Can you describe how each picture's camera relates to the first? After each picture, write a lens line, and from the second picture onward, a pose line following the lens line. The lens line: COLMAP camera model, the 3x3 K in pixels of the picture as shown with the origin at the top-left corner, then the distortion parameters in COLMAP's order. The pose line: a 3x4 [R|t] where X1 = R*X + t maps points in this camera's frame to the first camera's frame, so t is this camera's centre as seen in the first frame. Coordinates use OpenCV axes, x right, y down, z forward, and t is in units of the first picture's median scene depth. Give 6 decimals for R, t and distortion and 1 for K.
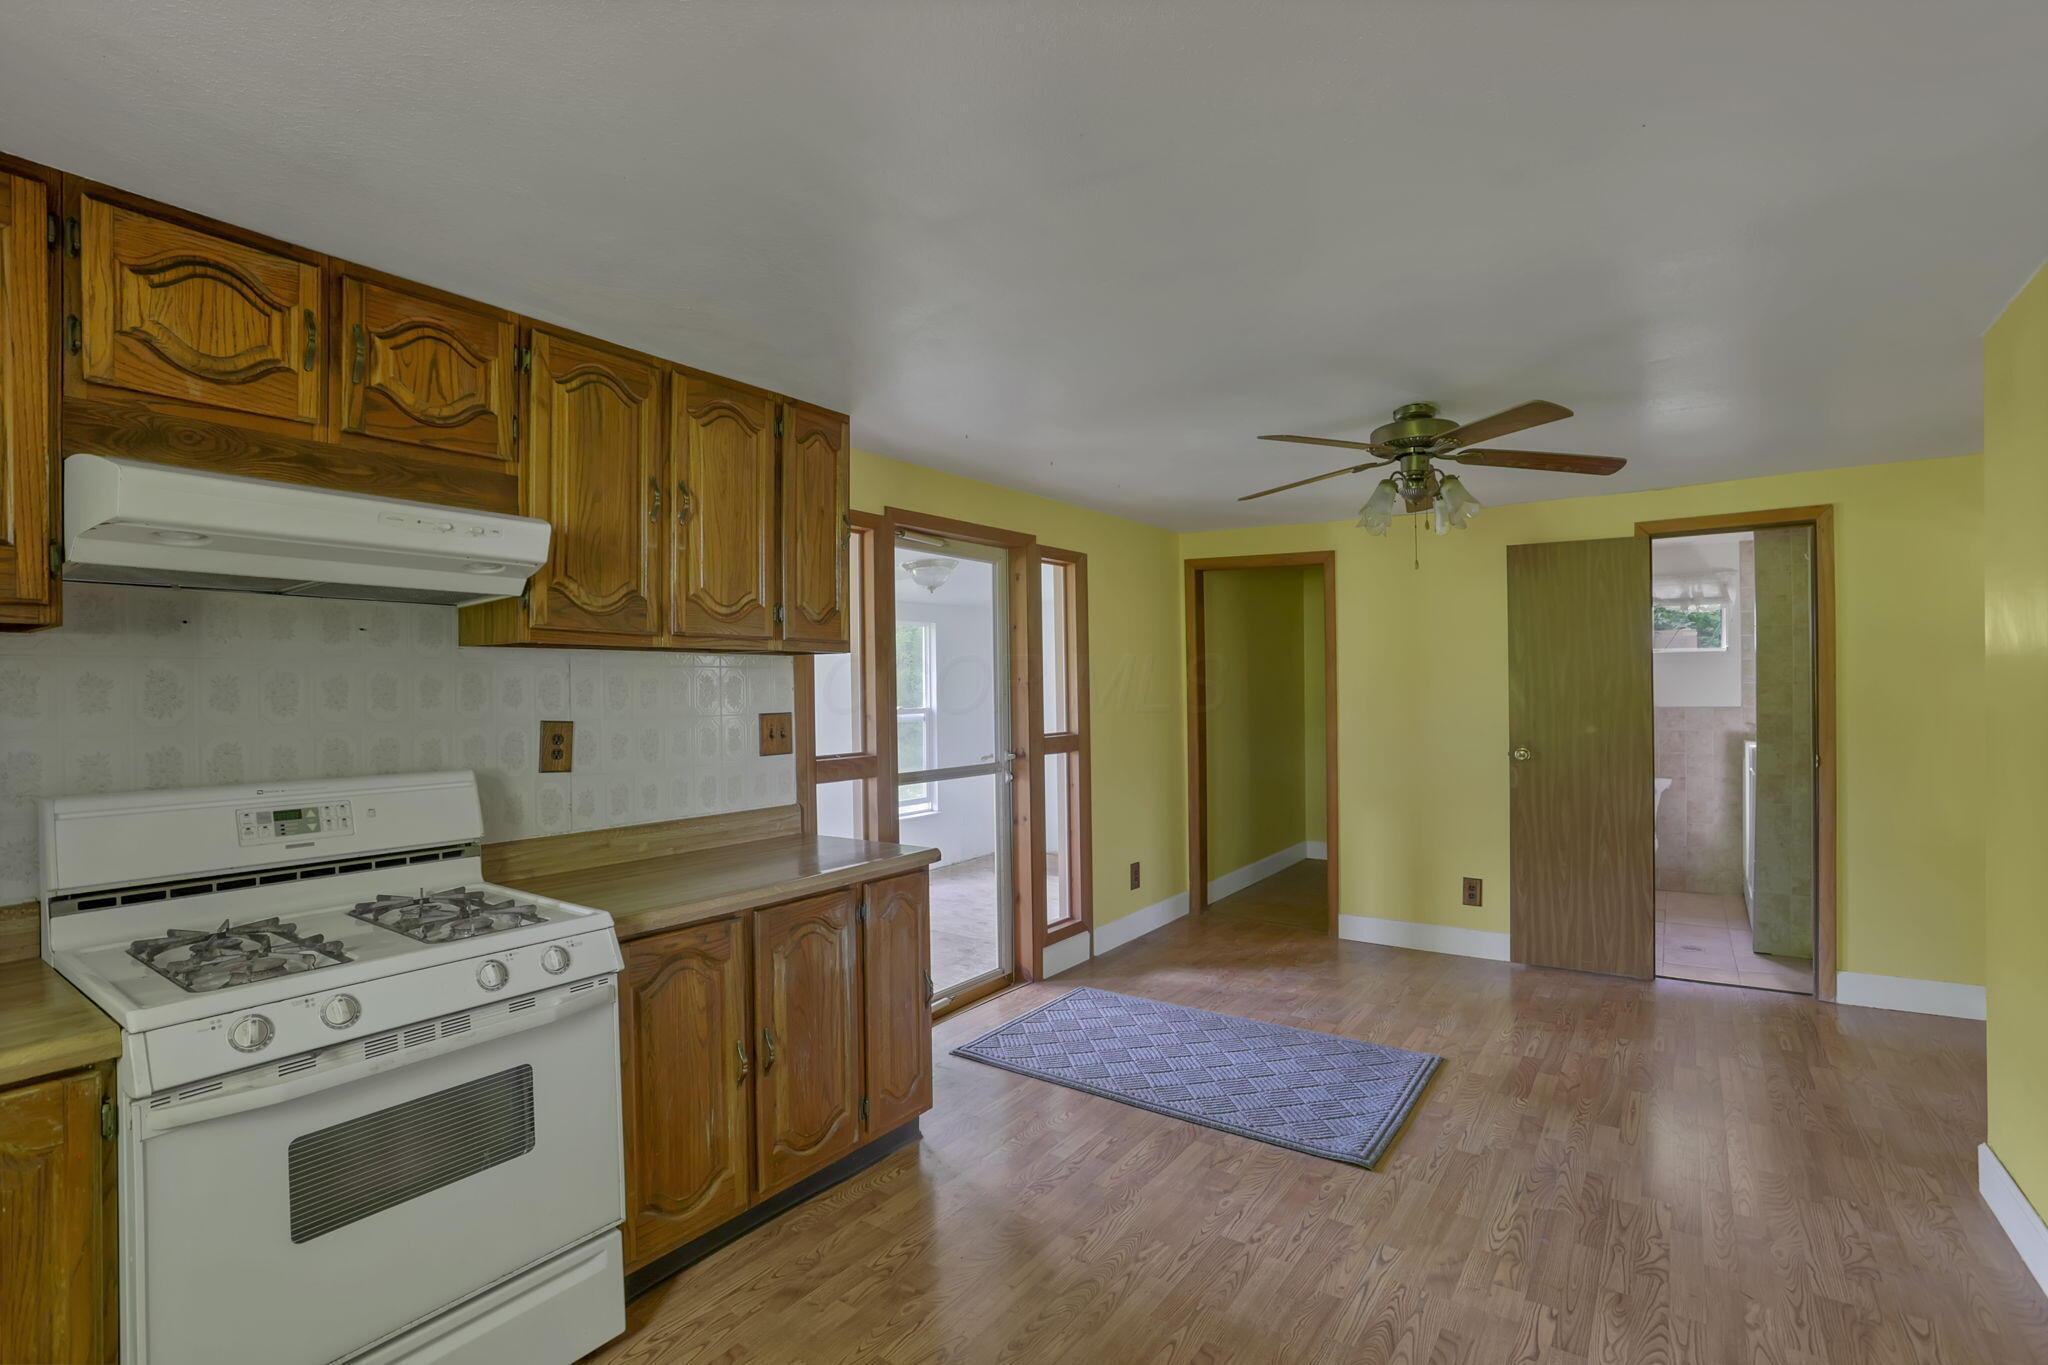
lens RADIAL K [[964.7, 0, 1024.0], [0, 964.7, 682.5], [0, 0, 1]] dist [-0.071054, 0.032447]
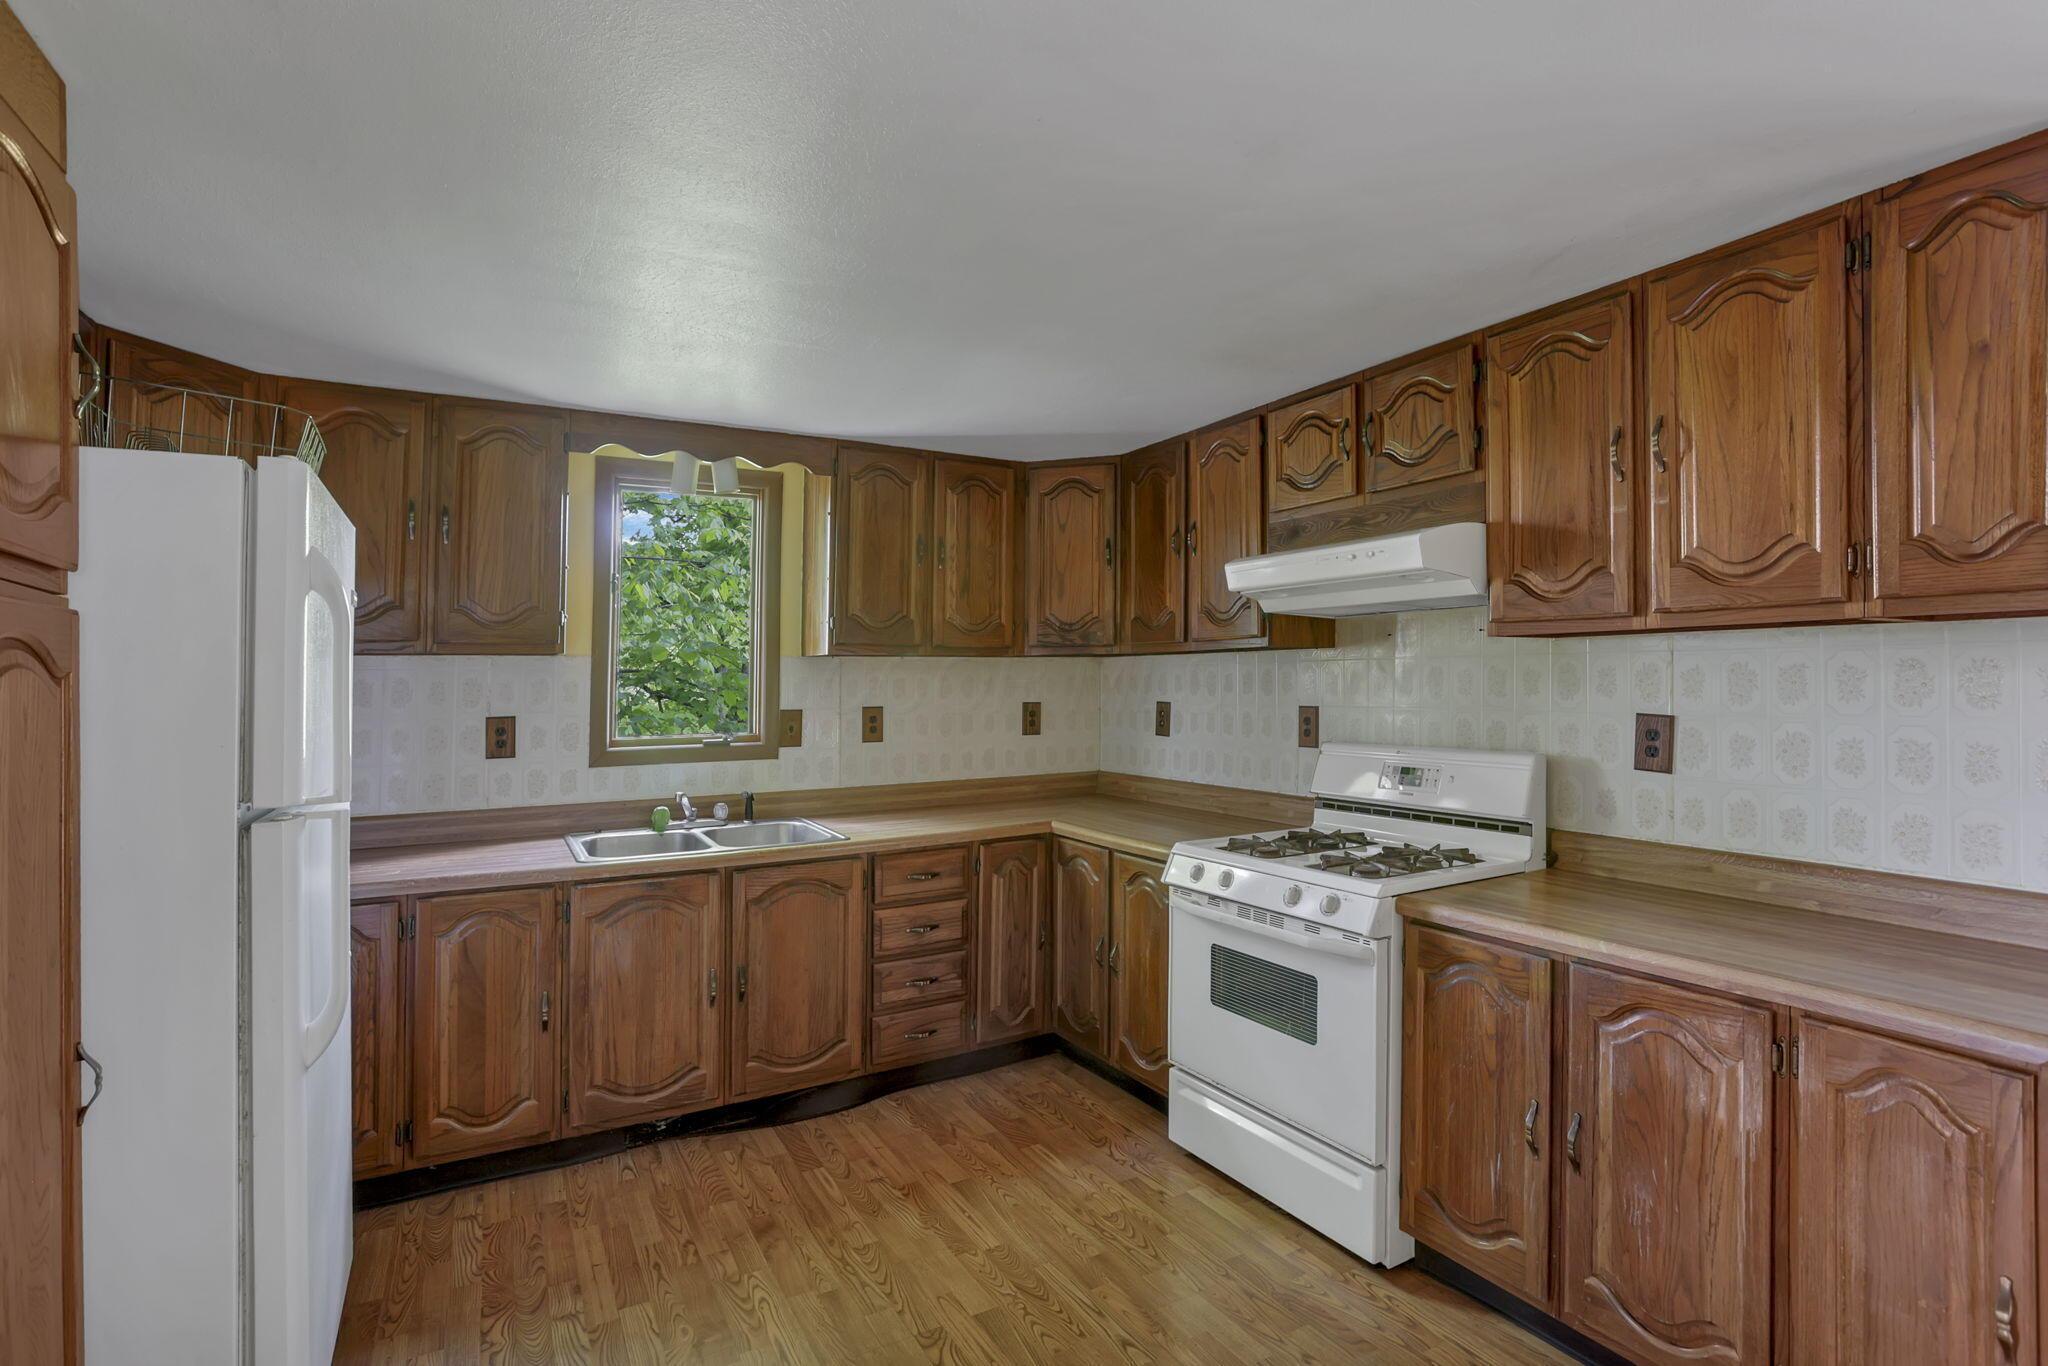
lens RADIAL K [[964.7, 0, 1024.0], [0, 964.7, 683.0], [0, 0, 1]] dist [-0.071054, 0.032447]
pose [[-0.427912, 0.012024, -0.903740, 0.654838], [0.019534, 0.999801, 0.004053, -0.004953], [0.903609, -0.015919, -0.428062, 0.978205]]
